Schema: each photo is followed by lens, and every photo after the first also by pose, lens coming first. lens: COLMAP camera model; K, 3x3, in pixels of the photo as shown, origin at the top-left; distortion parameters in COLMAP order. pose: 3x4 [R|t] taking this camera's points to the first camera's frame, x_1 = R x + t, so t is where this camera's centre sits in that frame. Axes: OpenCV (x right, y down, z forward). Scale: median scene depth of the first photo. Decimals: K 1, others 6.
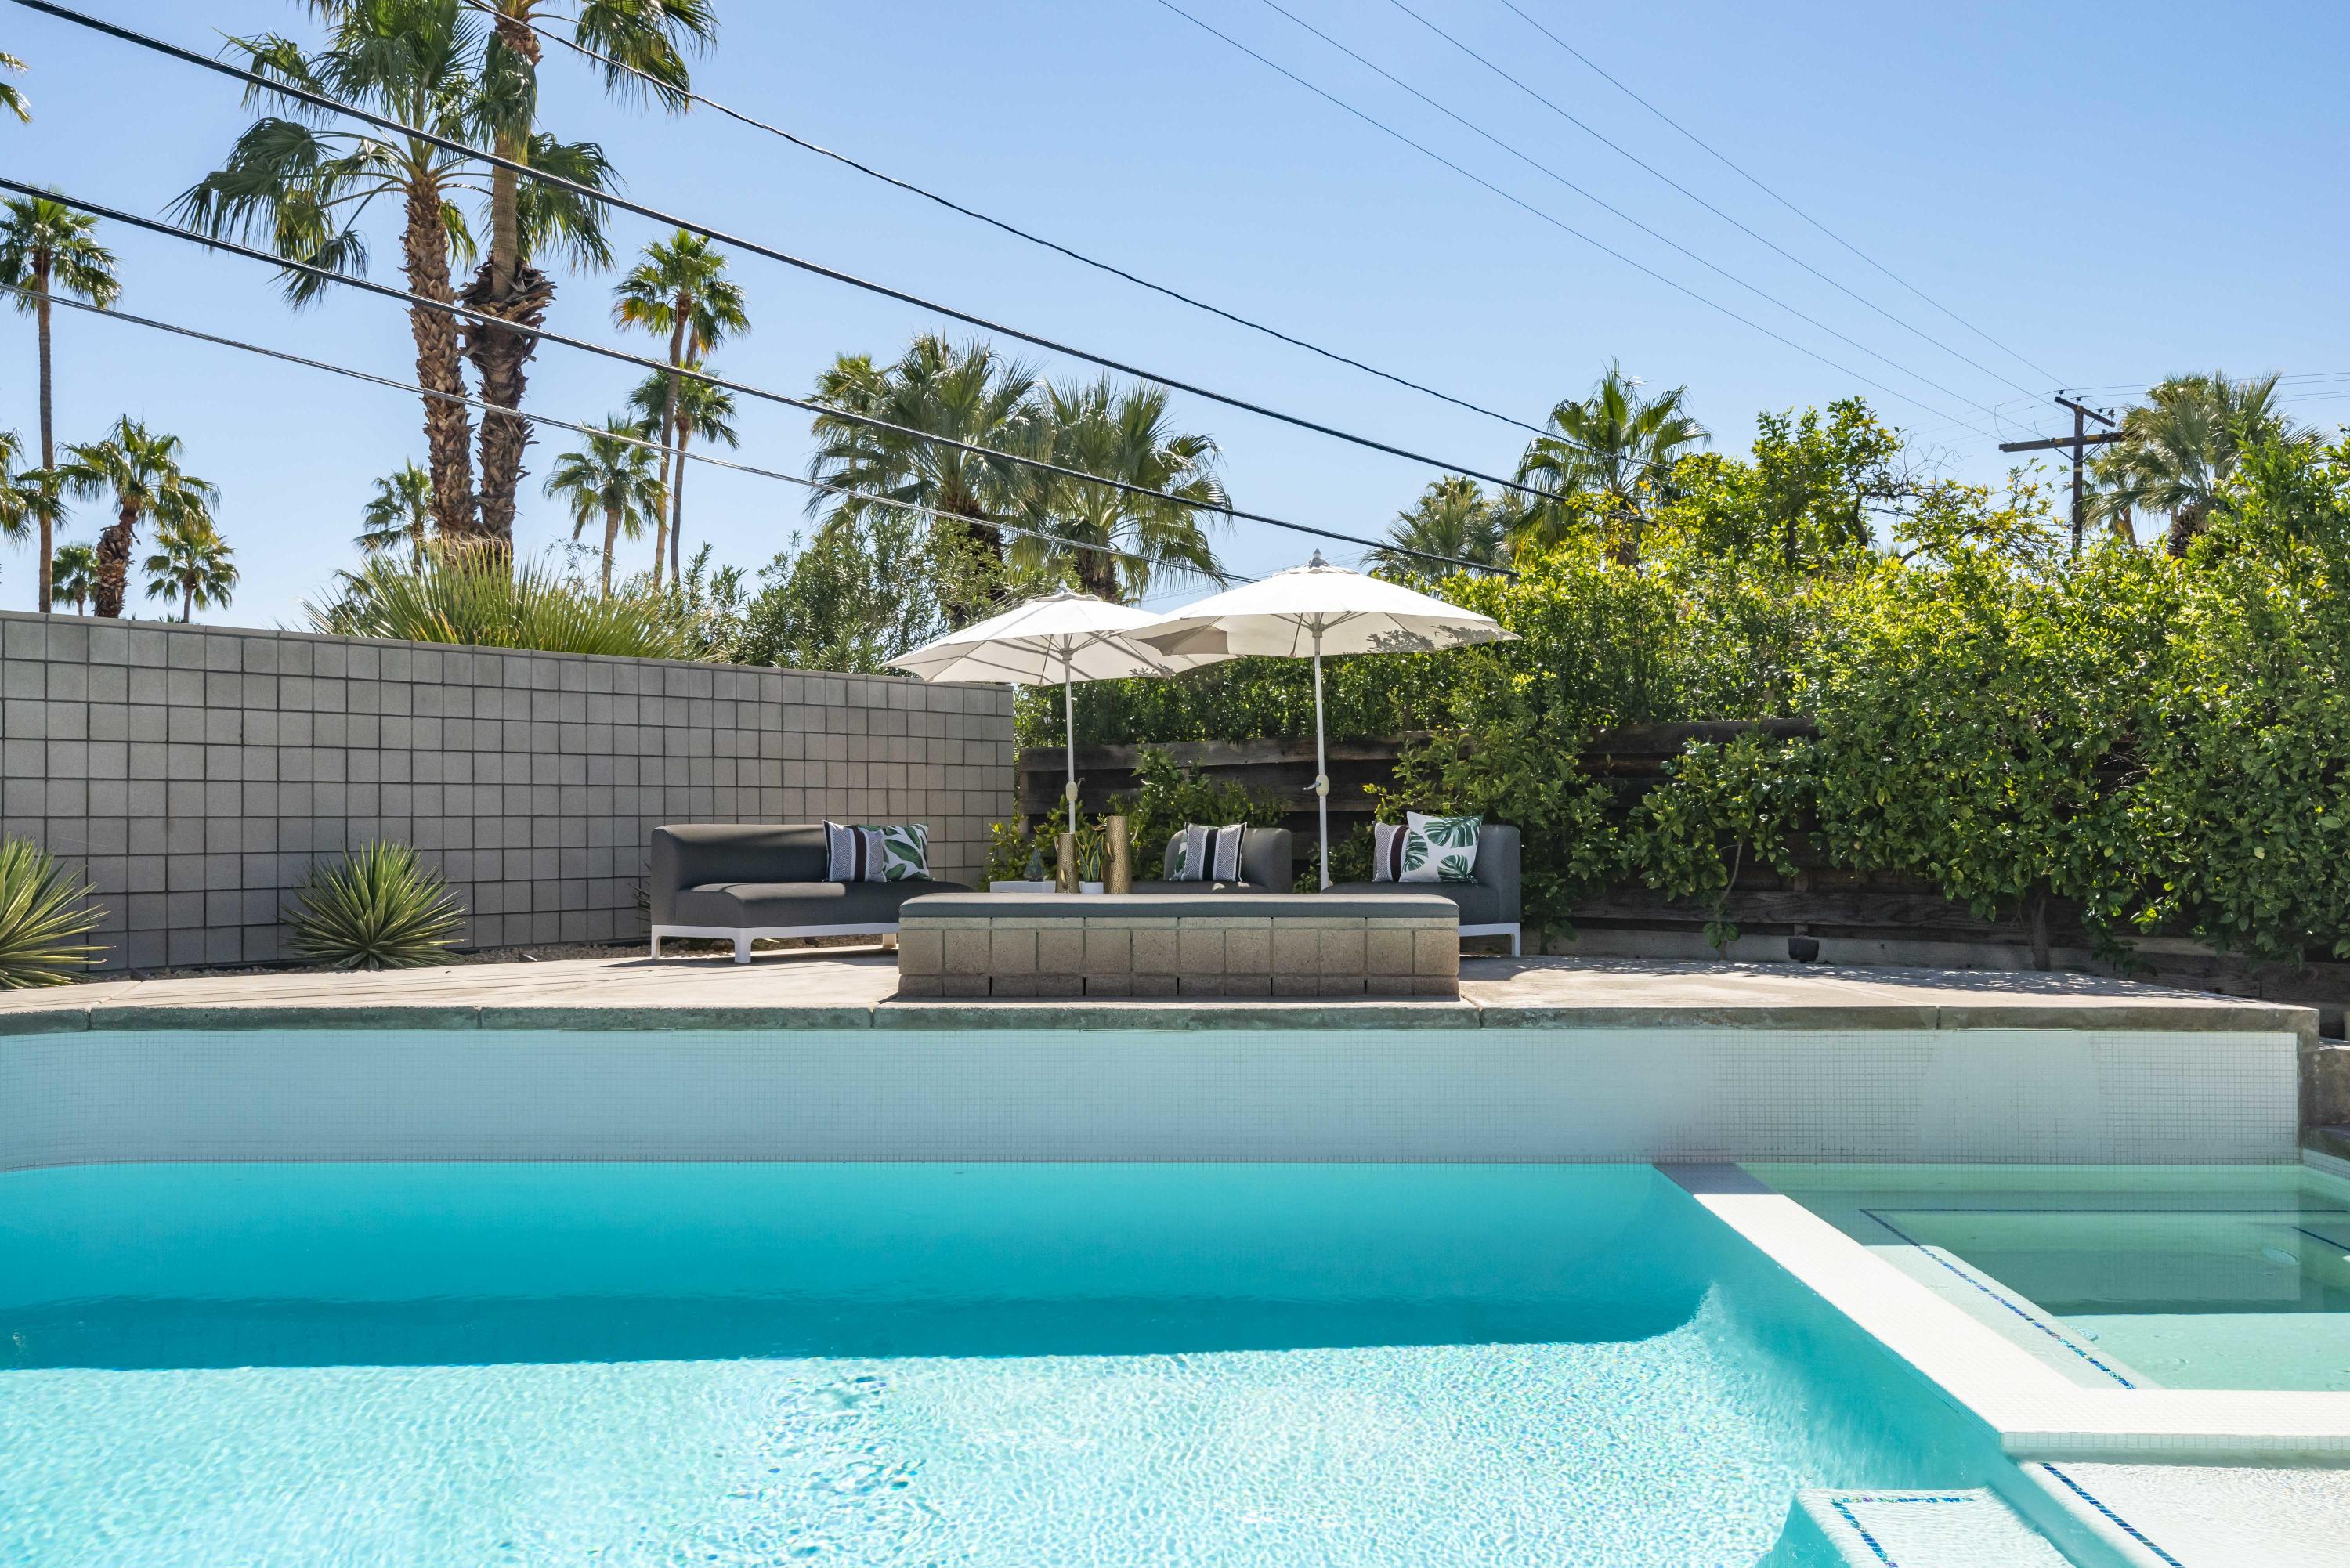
lens RADIAL K [[1915.2, 0, 1111.2], [0, 1915.2, 777.2], [0, 0, 1]] dist [0.013603, -0.011005]
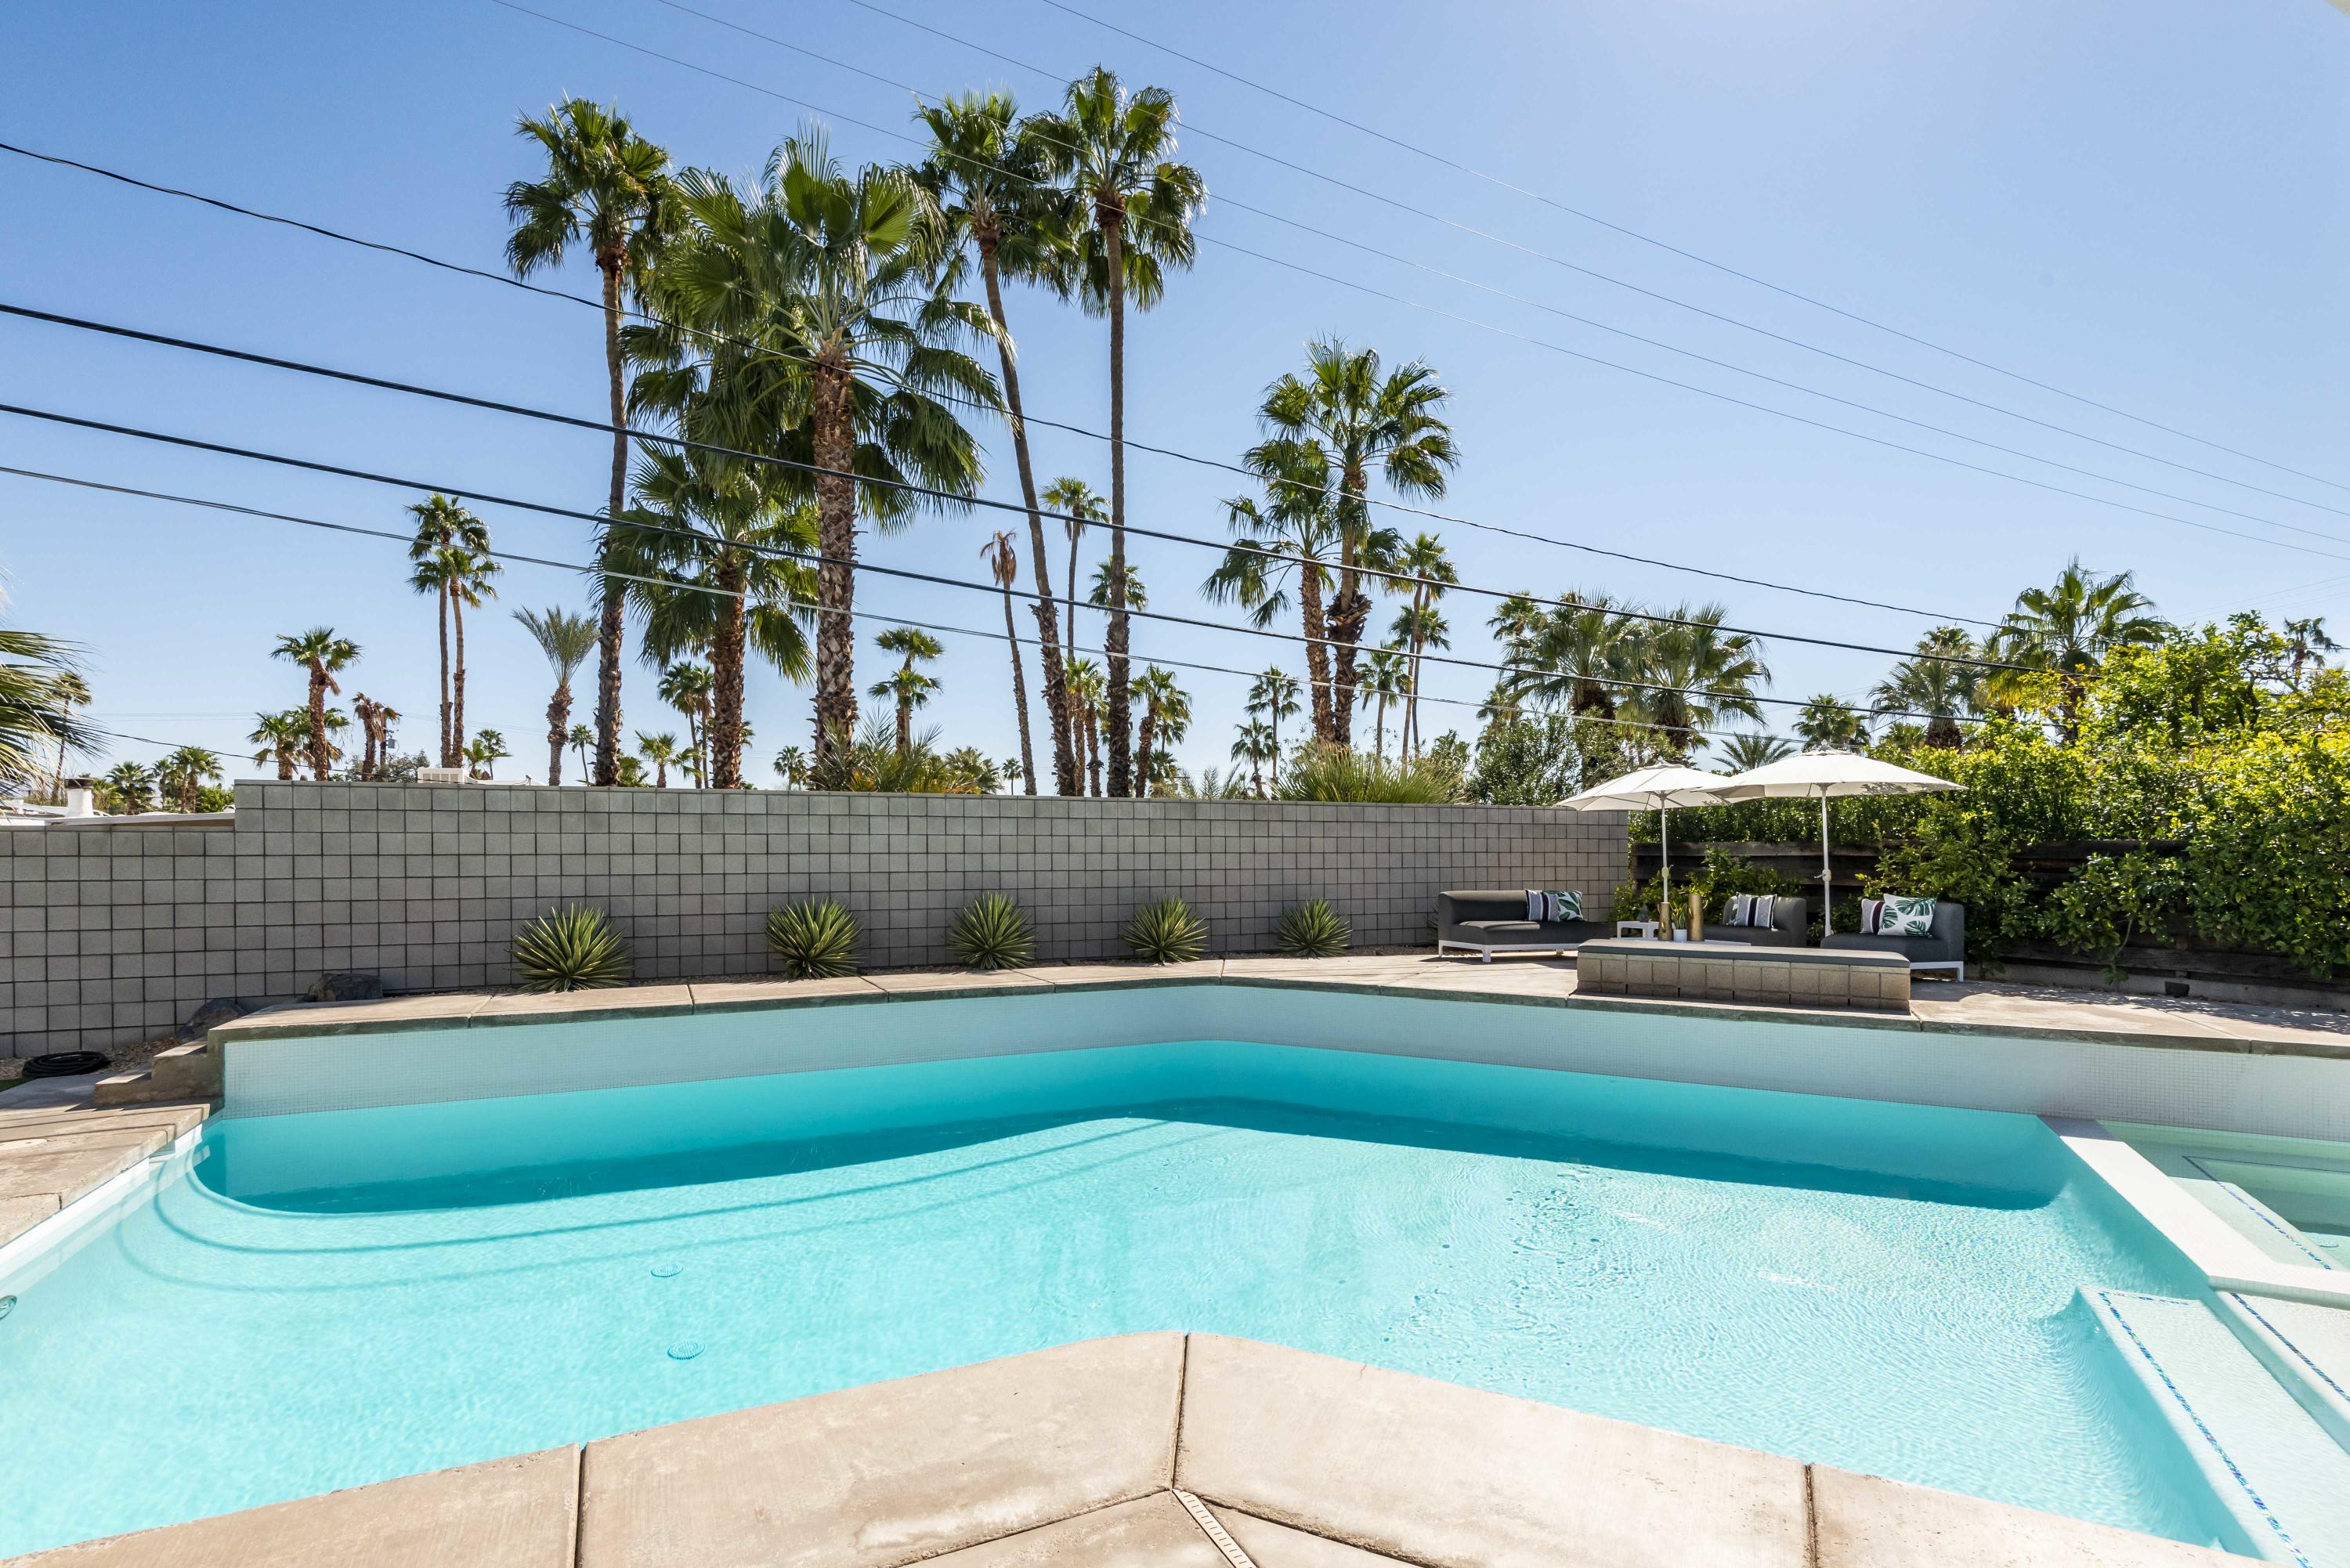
lens RADIAL K [[1088.6, 0, 1154.7], [0, 1088.6, 847.6], [0, 0, 1]] dist [0.041421, -0.026546]
pose [[0.902046, 0.005605, -0.431603, -0.008845], [0.004359, 0.999746, 0.022093, -0.043349], [0.431617, -0.021810, 0.901793, -0.162392]]
